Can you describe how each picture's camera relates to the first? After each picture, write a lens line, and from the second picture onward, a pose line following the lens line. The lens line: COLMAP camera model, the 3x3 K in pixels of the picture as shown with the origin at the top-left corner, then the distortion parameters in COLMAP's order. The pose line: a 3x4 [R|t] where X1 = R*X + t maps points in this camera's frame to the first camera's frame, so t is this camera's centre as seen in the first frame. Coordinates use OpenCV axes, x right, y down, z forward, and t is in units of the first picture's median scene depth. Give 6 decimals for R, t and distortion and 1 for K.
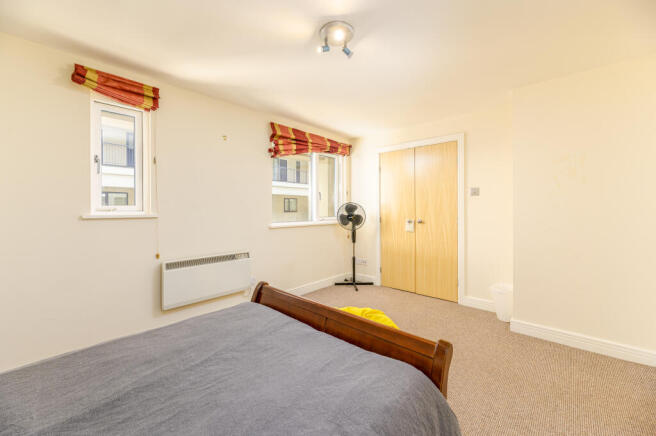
lens RADIAL K [[267.7, 0, 327.2], [0, 267.7, 209.8], [0, 0, 1]] dist [0.000929, 0.000112]
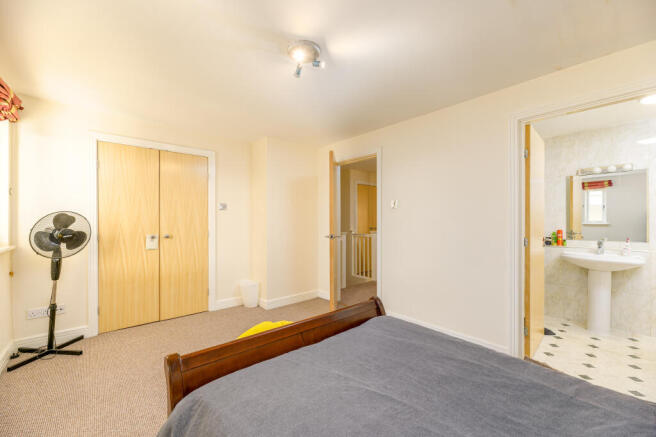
lens RADIAL K [[262.1, 0, 328.0], [0, 262.1, 218.5], [0, 0, 1]] dist [-0.000122, -0.000052]
pose [[0.105904, 0.013873, 0.994280, -0.445704], [0.005538, 0.999879, -0.014541, 0.001763], [-0.994361, 0.007046, 0.105814, 0.380276]]
